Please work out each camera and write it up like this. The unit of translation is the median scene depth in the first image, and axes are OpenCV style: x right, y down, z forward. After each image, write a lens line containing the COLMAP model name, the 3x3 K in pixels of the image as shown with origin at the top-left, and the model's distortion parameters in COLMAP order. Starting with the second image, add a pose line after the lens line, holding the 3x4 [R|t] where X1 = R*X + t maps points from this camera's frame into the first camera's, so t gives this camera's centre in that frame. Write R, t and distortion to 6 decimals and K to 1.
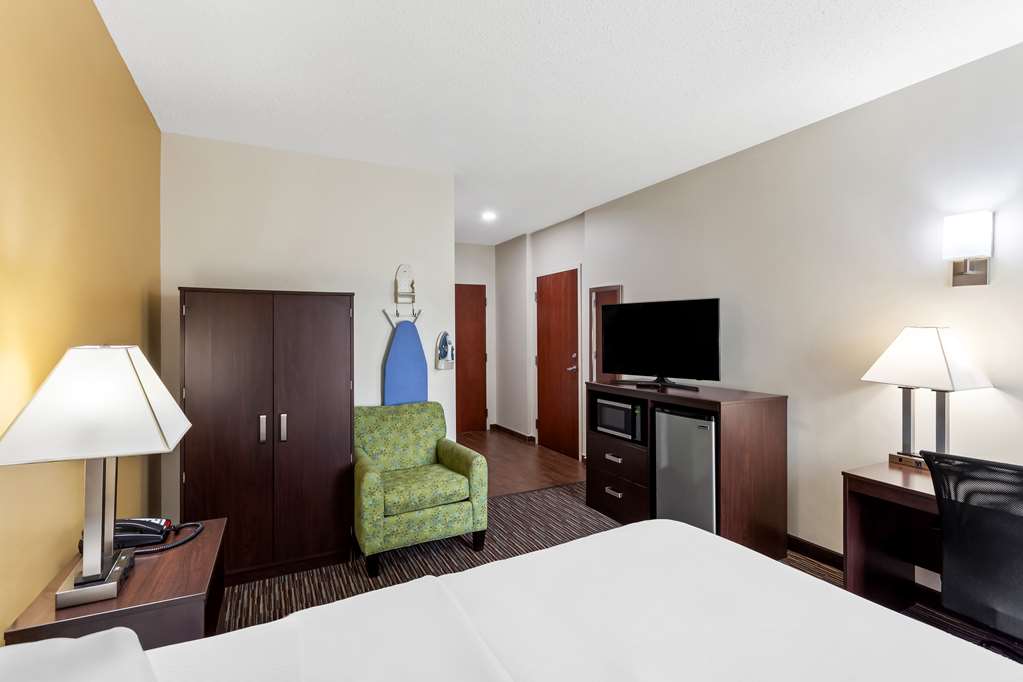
lens RADIAL K [[487.1, 0, 514.5], [0, 487.1, 335.5], [0, 0, 1]] dist [0.003166, 0.000905]
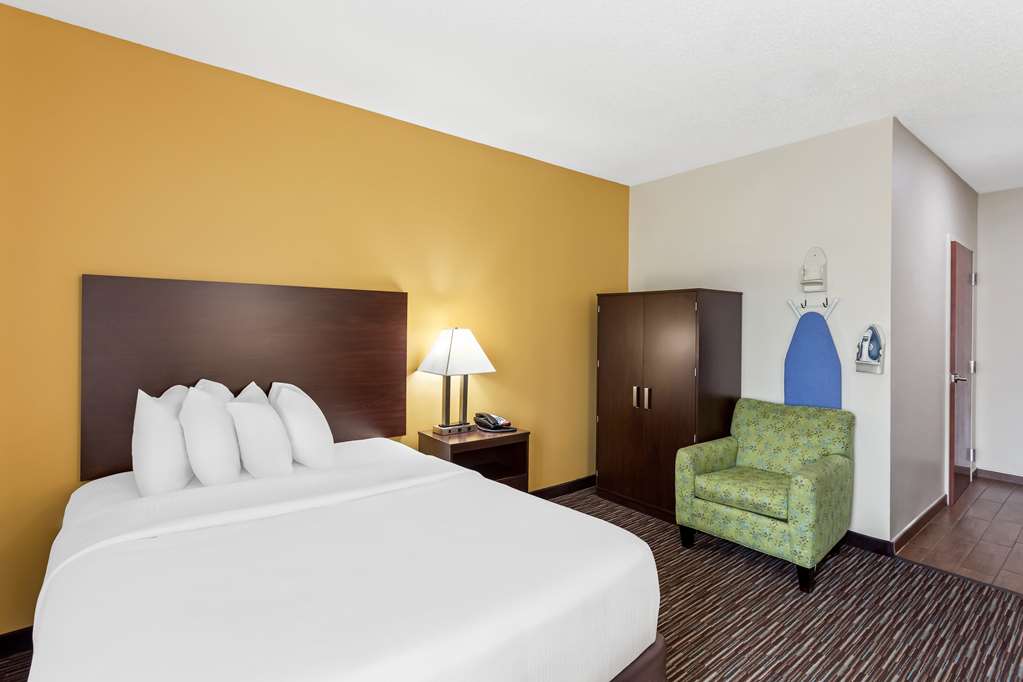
lens RADIAL K [[487.1, 0, 511.8], [0, 487.1, 336.2], [0, 0, 1]] dist [0.003166, 0.000905]
pose [[0.208021, 0.024396, -0.977820, 0.630483], [-0.015811, 0.999642, 0.021577, 0.003158], [0.977997, 0.010972, 0.208332, 0.351172]]
